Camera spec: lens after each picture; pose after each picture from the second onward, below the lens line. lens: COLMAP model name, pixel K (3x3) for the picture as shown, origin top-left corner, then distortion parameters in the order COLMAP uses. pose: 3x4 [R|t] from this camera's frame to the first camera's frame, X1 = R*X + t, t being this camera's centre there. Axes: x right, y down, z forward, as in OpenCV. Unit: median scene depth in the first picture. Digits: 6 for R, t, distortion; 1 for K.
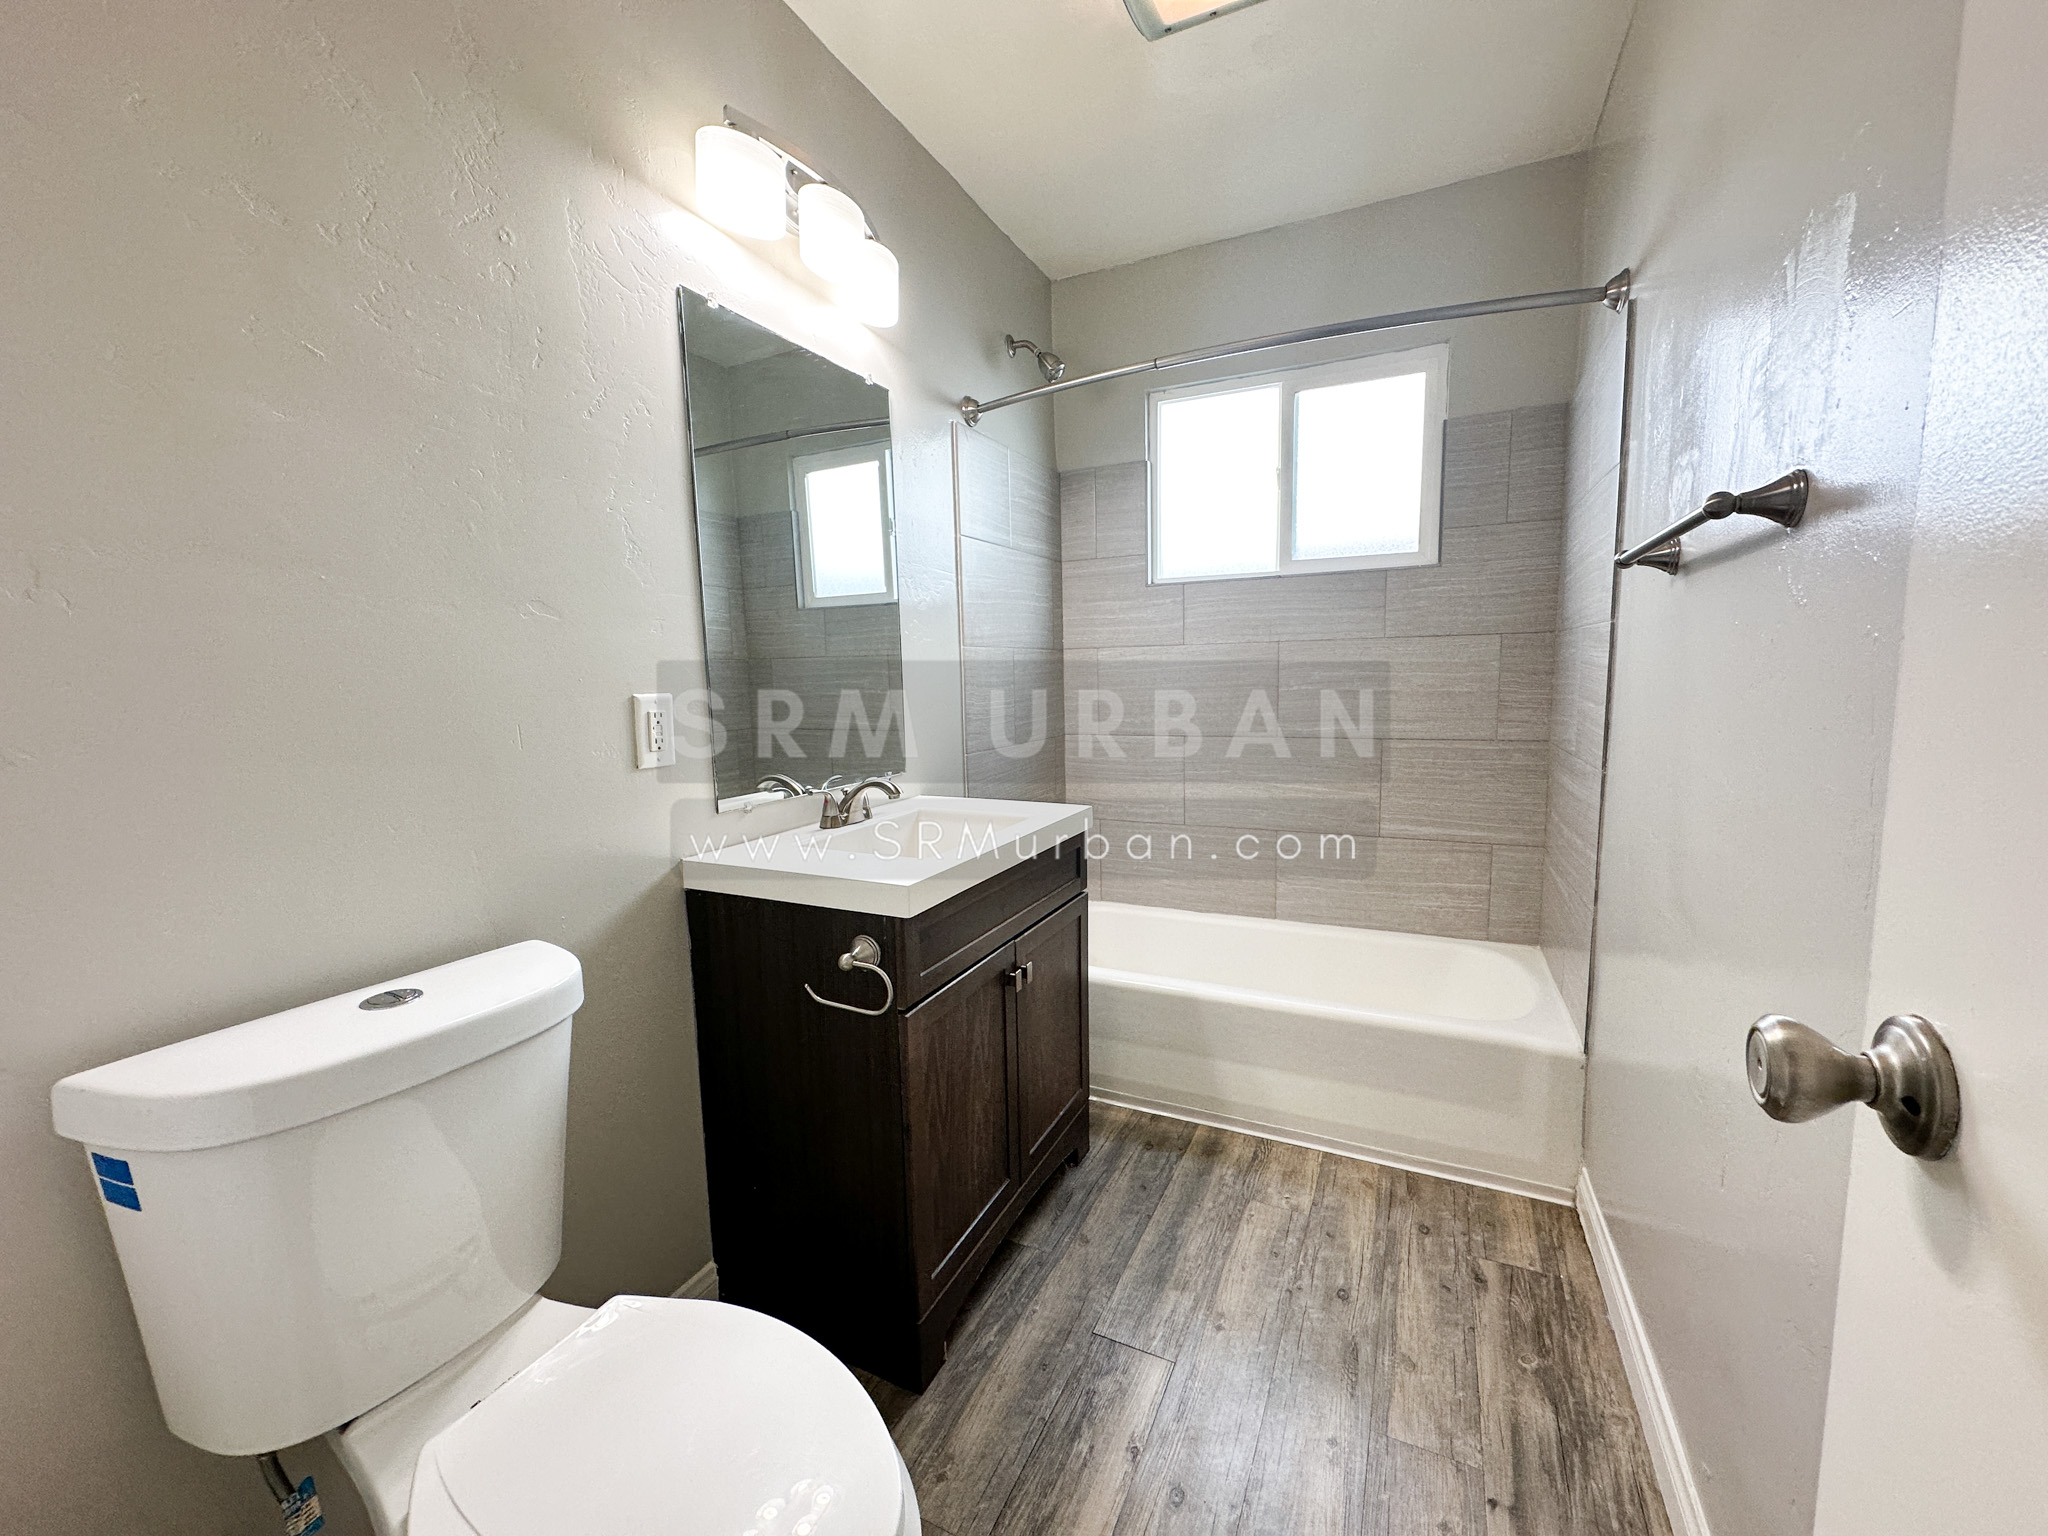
lens RADIAL K [[820.0, 0, 1034.4], [0, 820.0, 768.5], [0, 0, 1]] dist [0.000482, 0.000670]
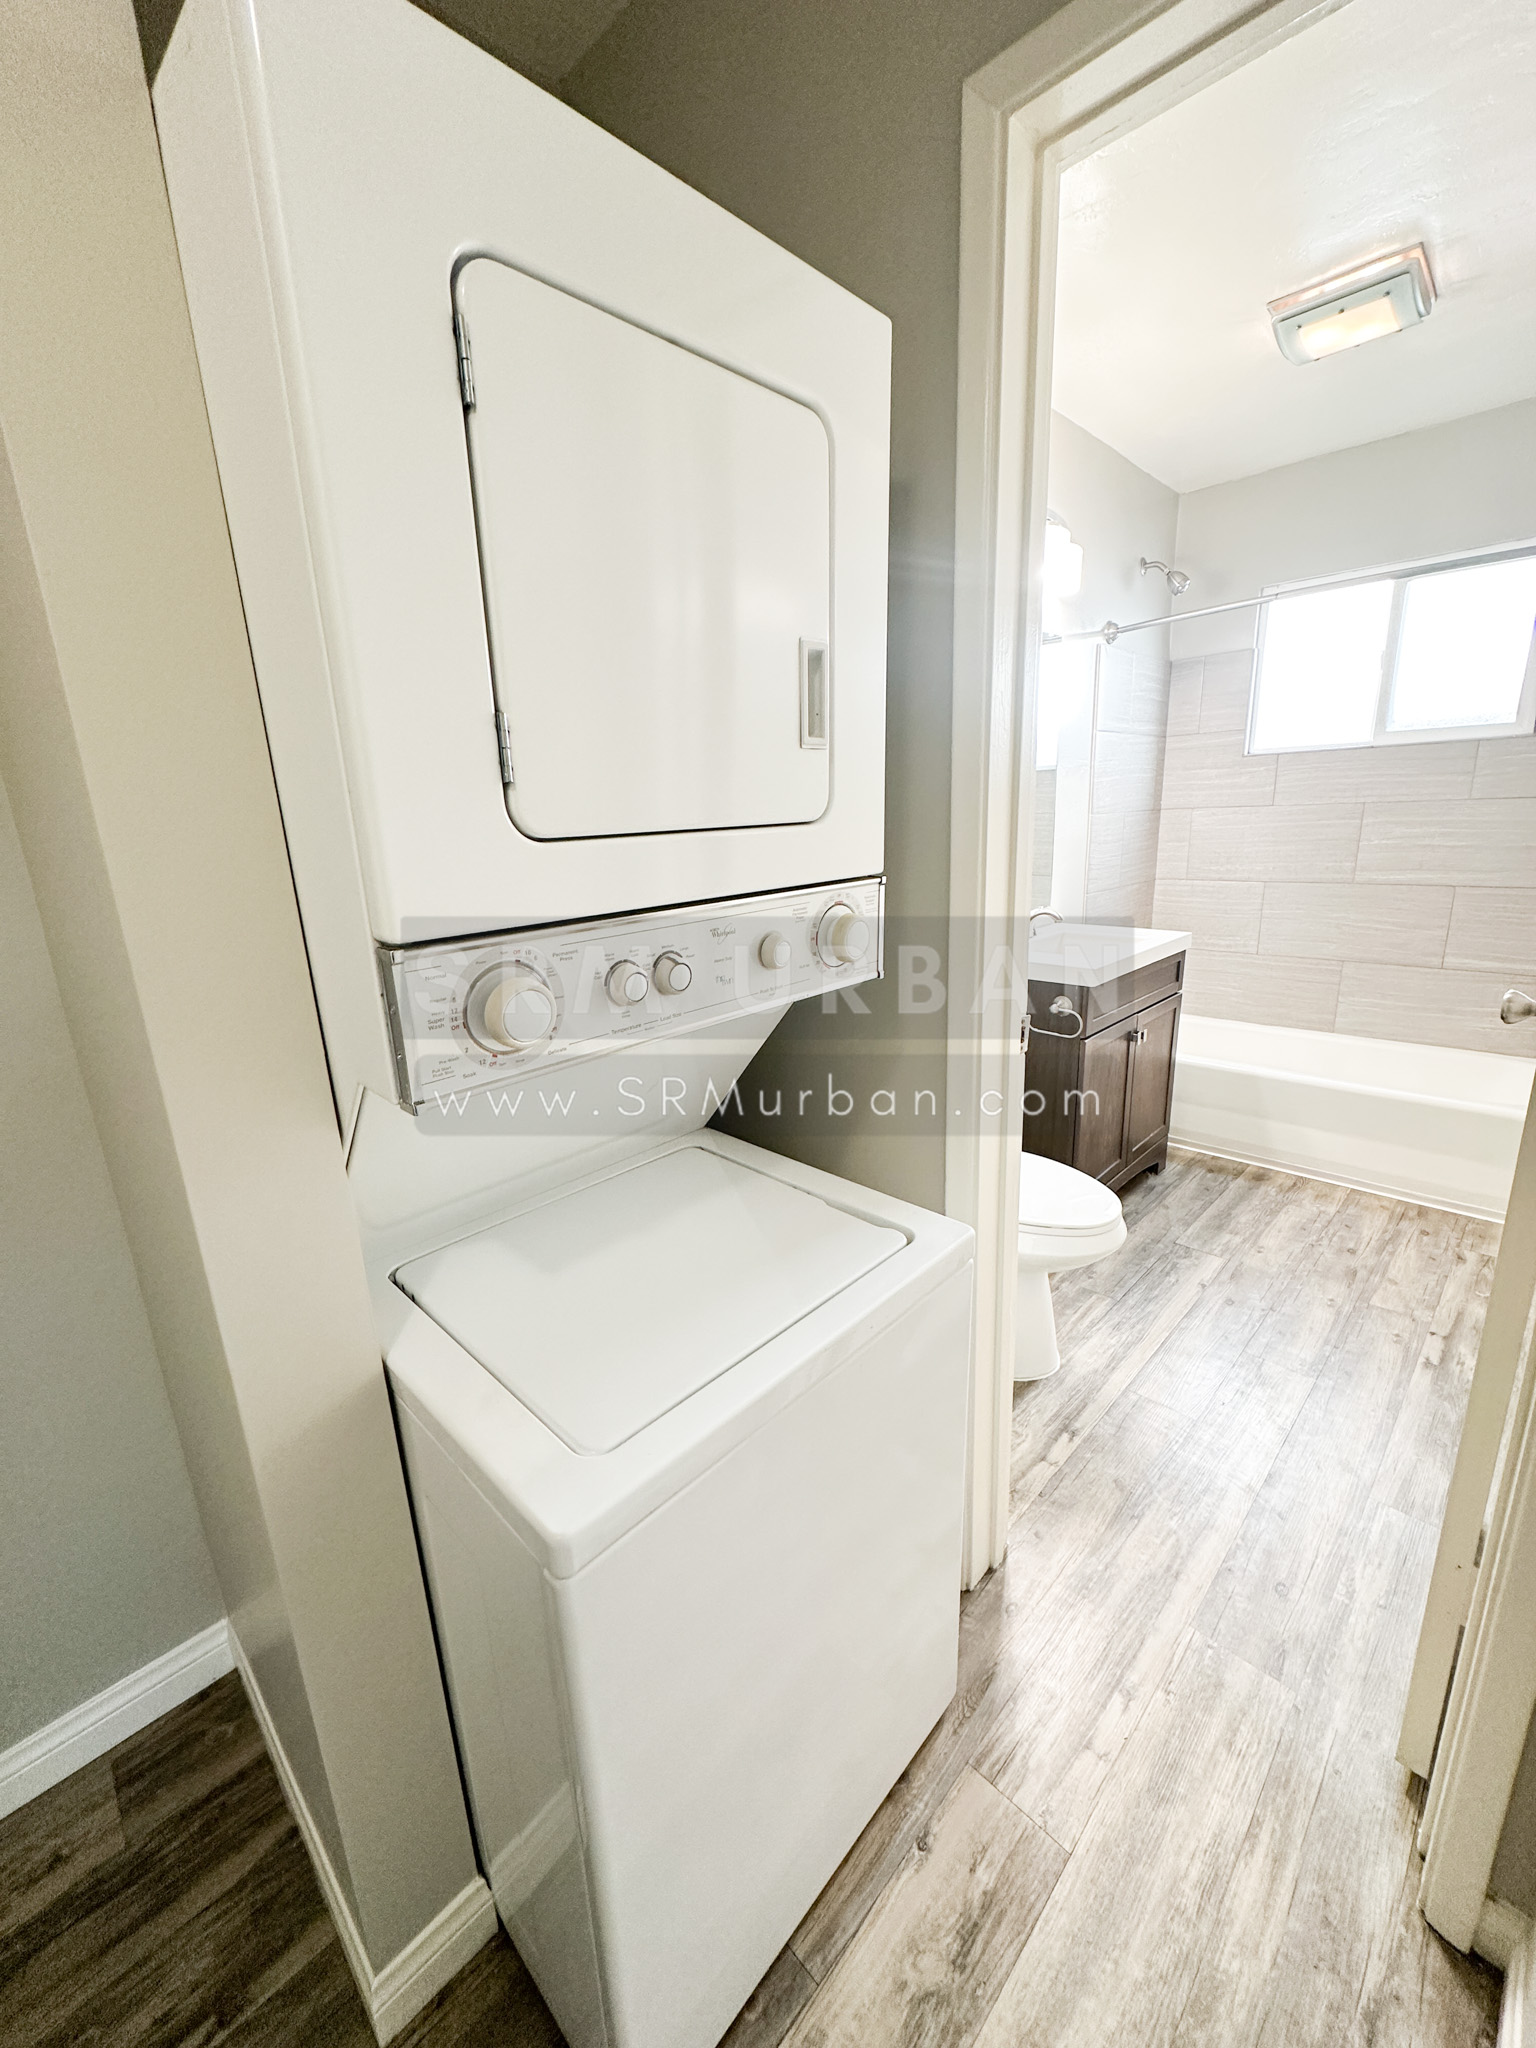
lens RADIAL K [[820.0, 0, 770.0], [0, 820.0, 1026.0], [0, 0, 1]] dist [0.000482, 0.000670]
pose [[0.944275, 0.067059, -0.322253, -0.153516], [-0.019143, 0.988558, 0.149619, 0.006548], [0.328600, -0.135113, 0.934755, -0.605650]]
